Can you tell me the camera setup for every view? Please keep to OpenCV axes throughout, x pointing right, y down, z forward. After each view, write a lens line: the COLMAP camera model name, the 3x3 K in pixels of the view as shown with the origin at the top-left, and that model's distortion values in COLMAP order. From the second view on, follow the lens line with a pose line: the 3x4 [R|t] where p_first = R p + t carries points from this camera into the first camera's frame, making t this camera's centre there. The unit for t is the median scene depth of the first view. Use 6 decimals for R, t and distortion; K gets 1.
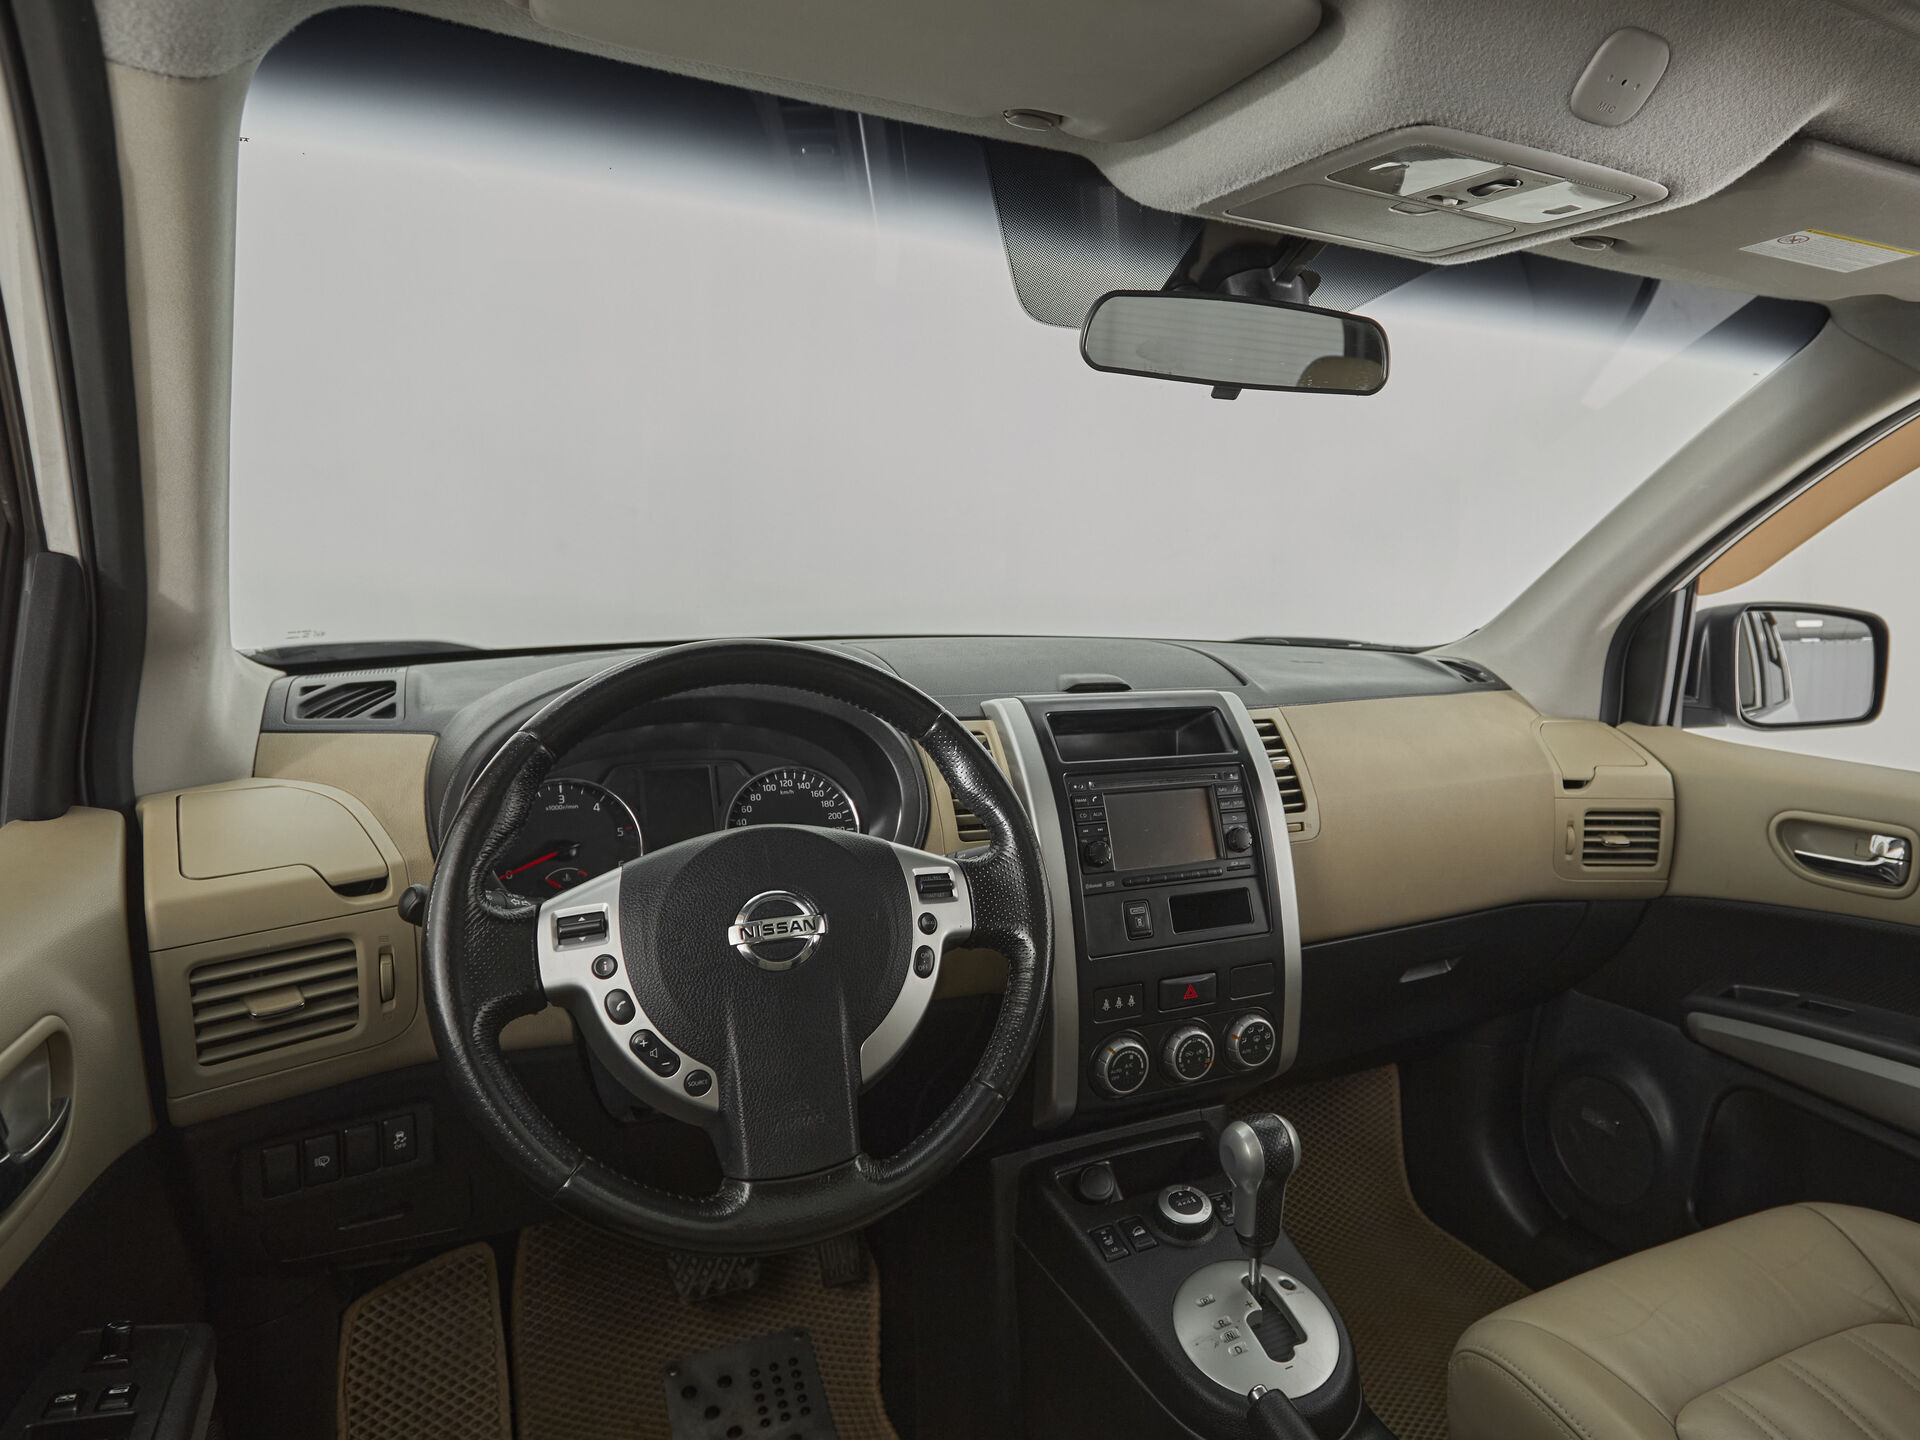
lens RADIAL K [[1236.2, 0, 1128.3], [0, 1236.2, 716.0], [0, 0, 1]] dist [-0.002194, -0.004055]
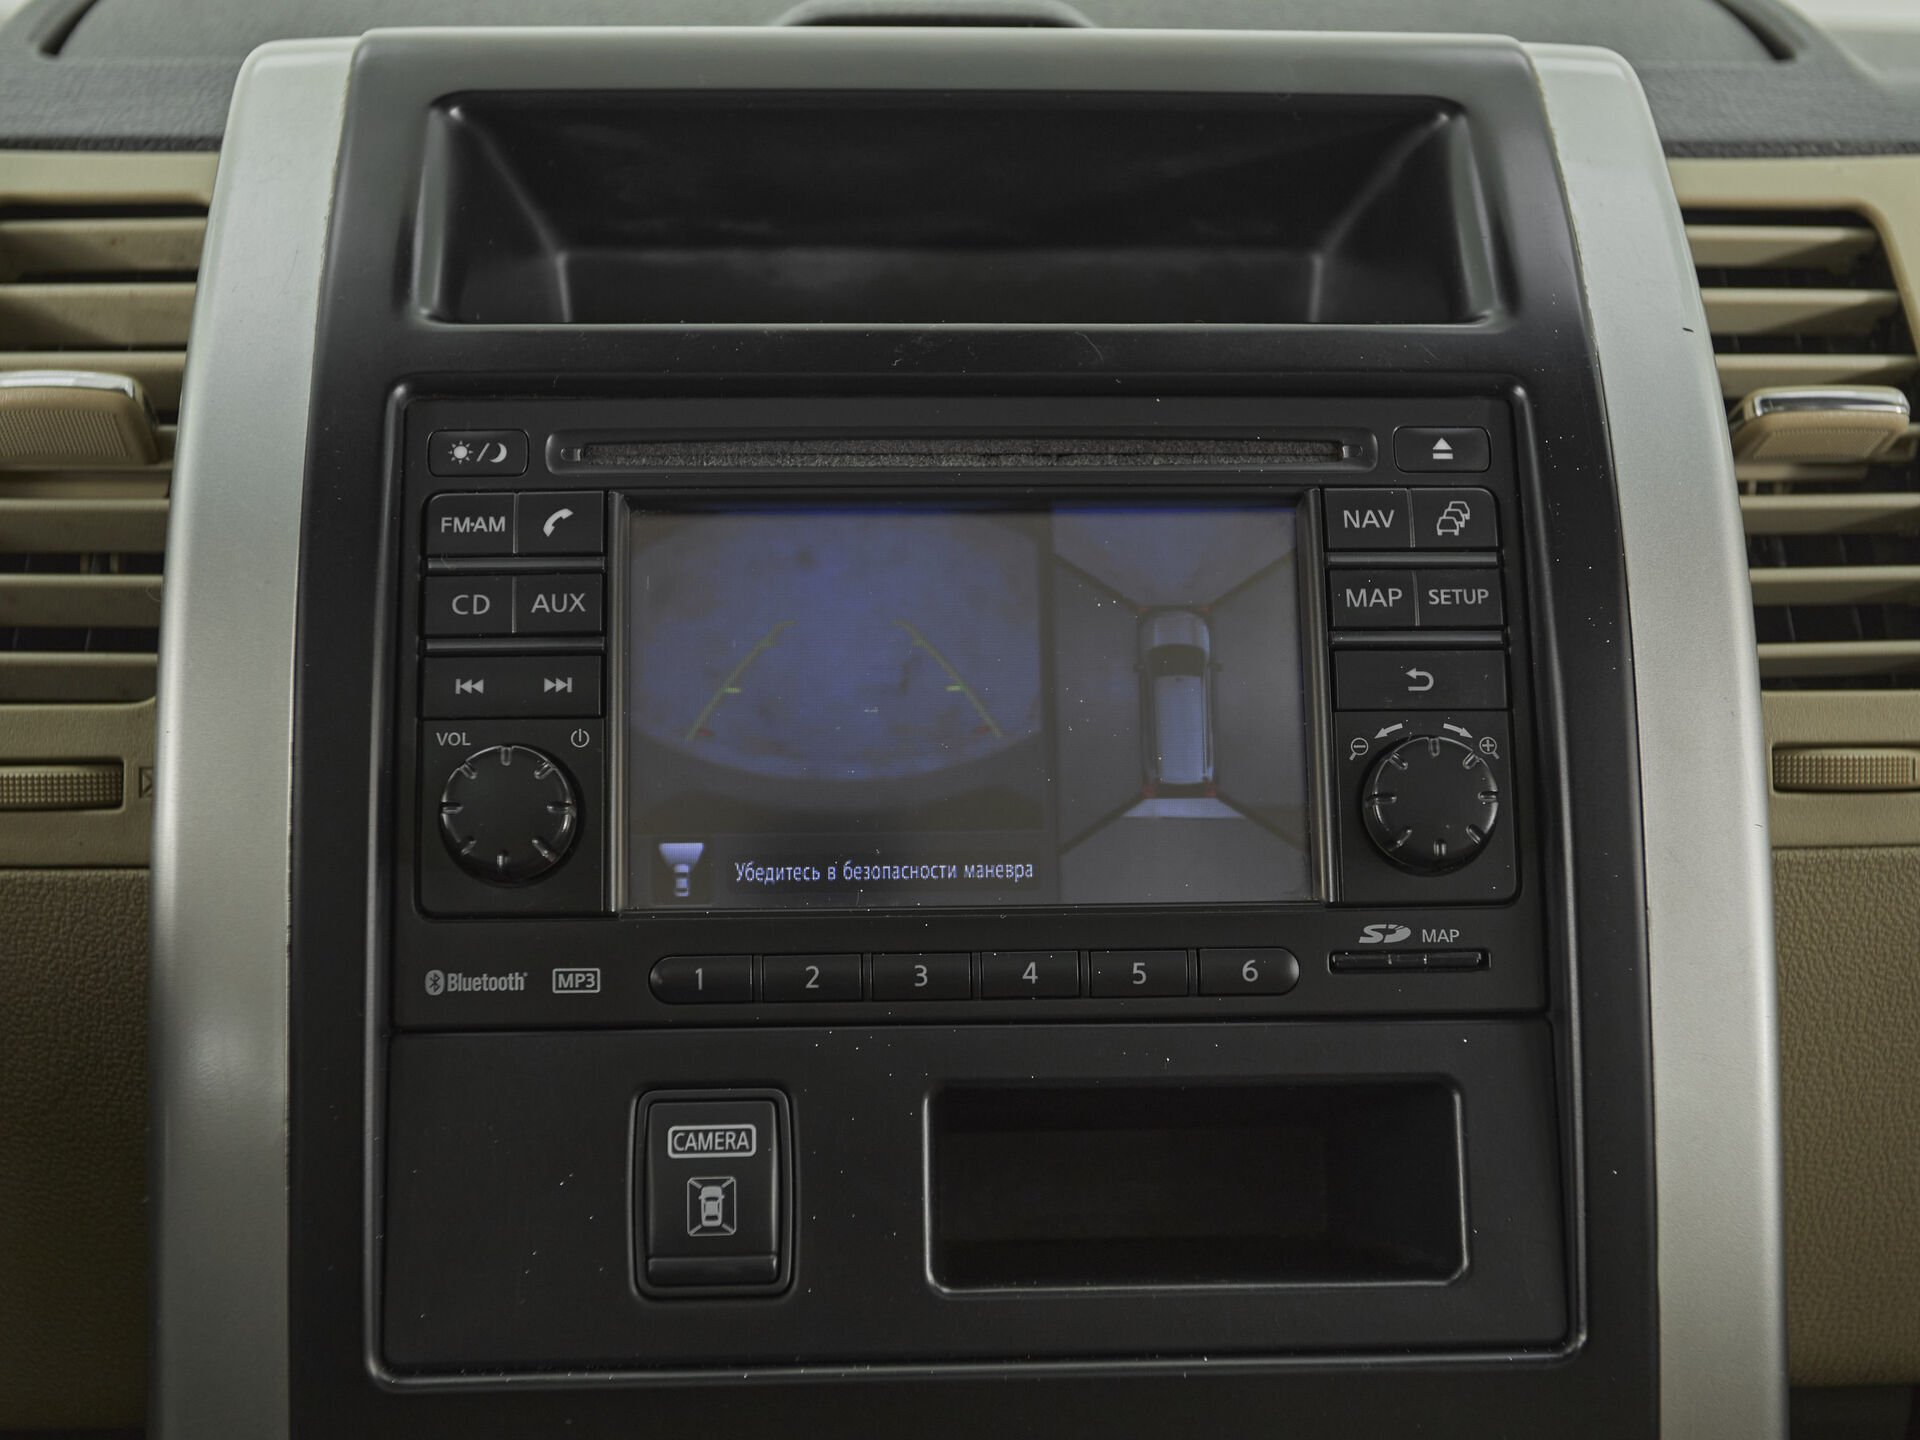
lens RADIAL K [[2664.4, 0, 960.0], [0, 2664.4, 720.0], [0, 0, 1]] dist [0.012982, 0.039255]
pose [[0.900026, 0.055259, -0.432318, 0.198666], [-0.029503, 0.997379, 0.066065, 0.066925], [0.434836, -0.046705, 0.899298, 0.646351]]
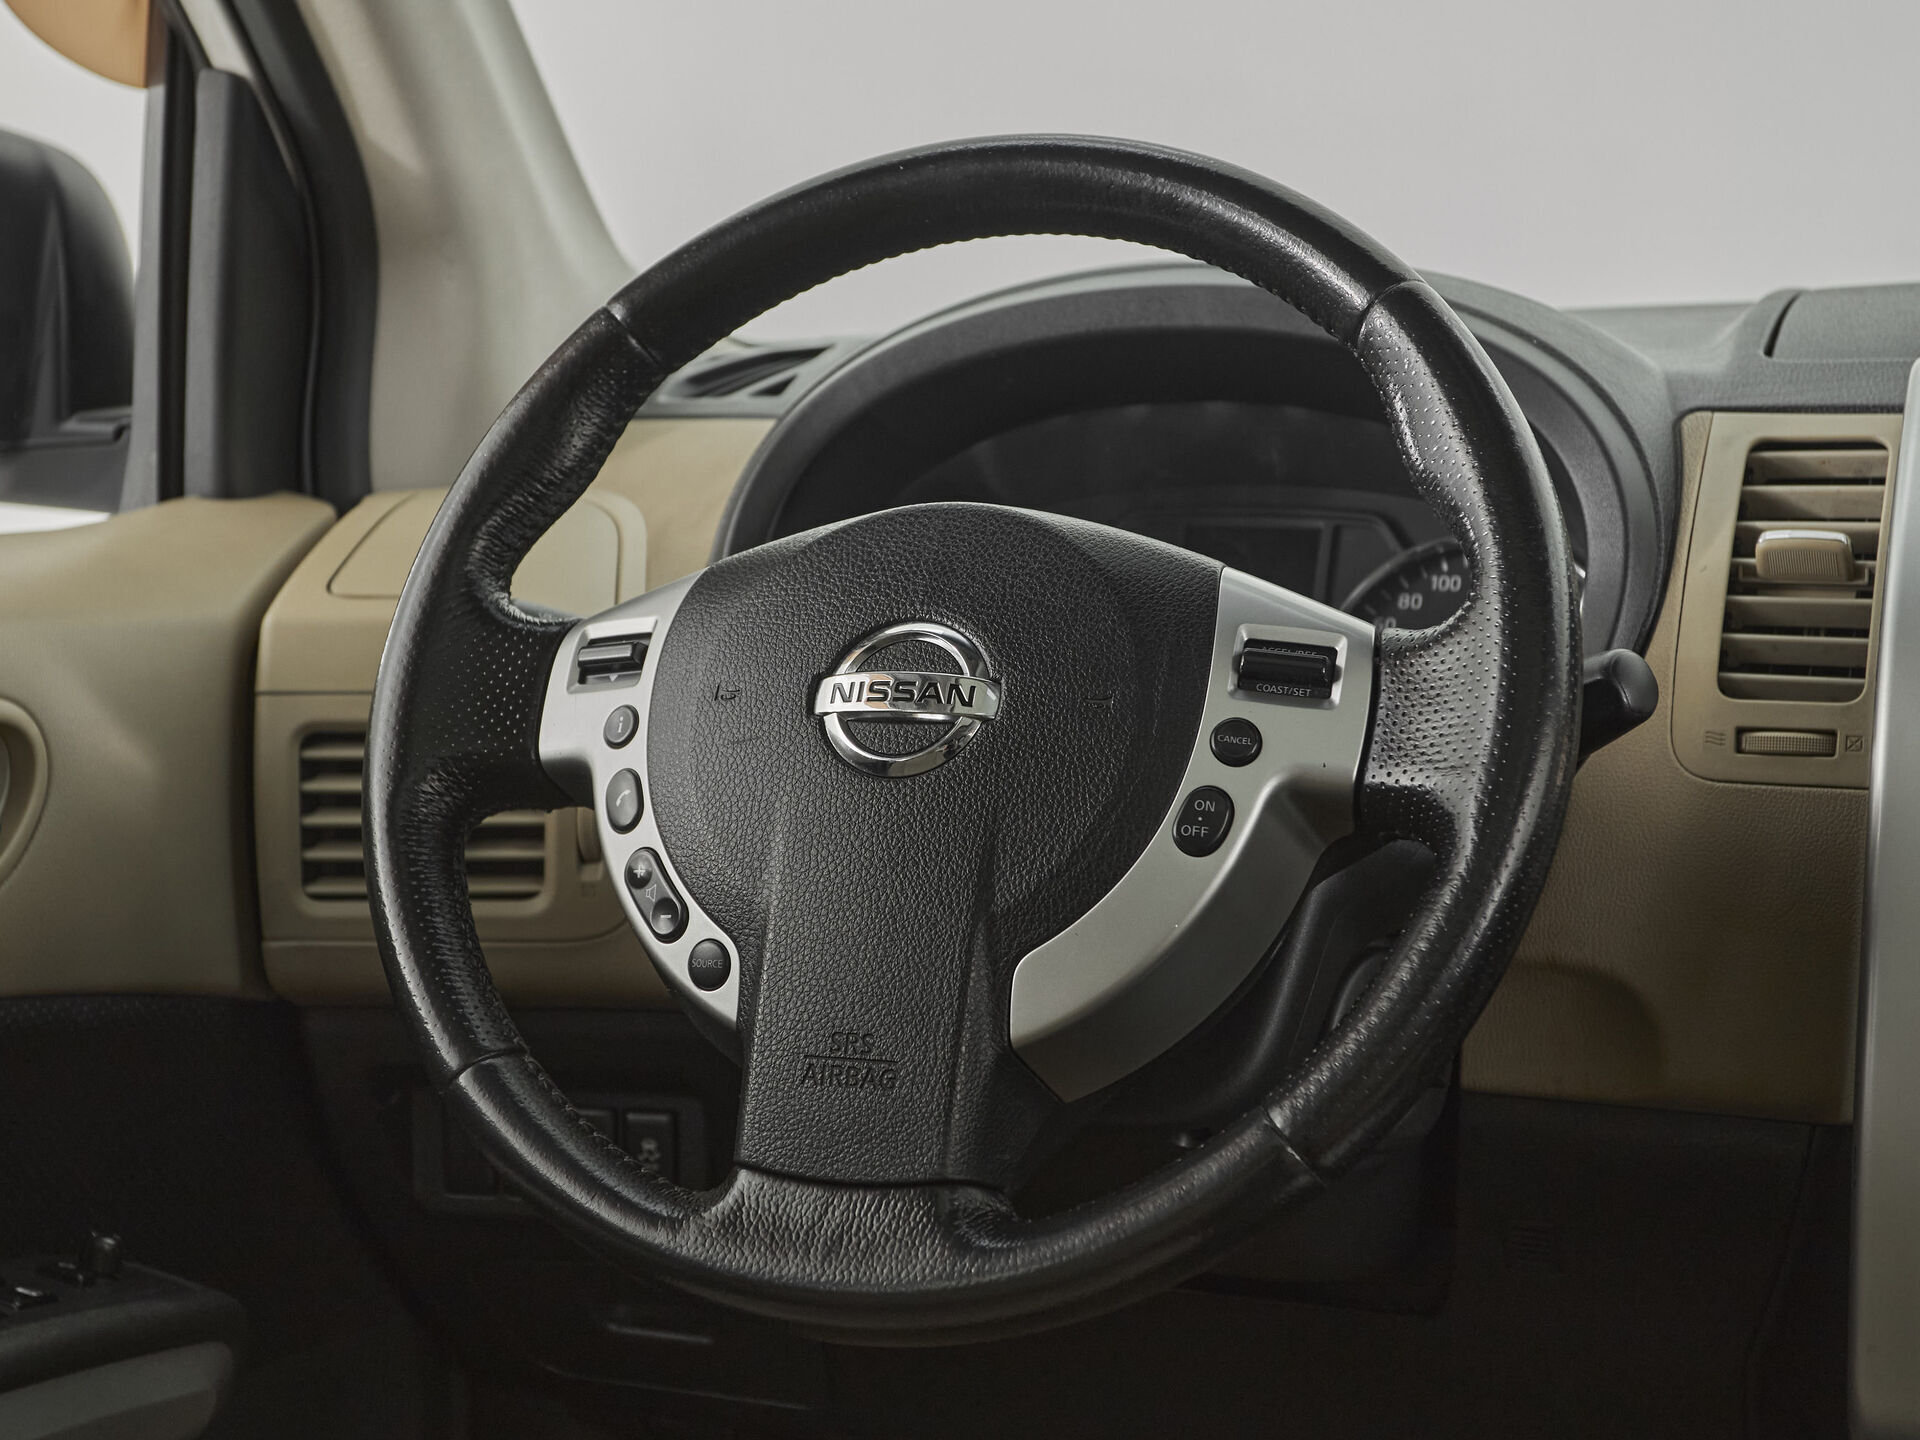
lens RADIAL K [[3405.4, 0, 821.2], [0, 3405.4, 716.4], [0, 0, 1]] dist [-0.025232, 0.020550]
pose [[0.621514, 0.043650, -0.782186, 0.499778], [-0.082210, 0.996568, -0.009708, 0.134079], [0.779078, 0.070337, 0.622969, 0.104832]]
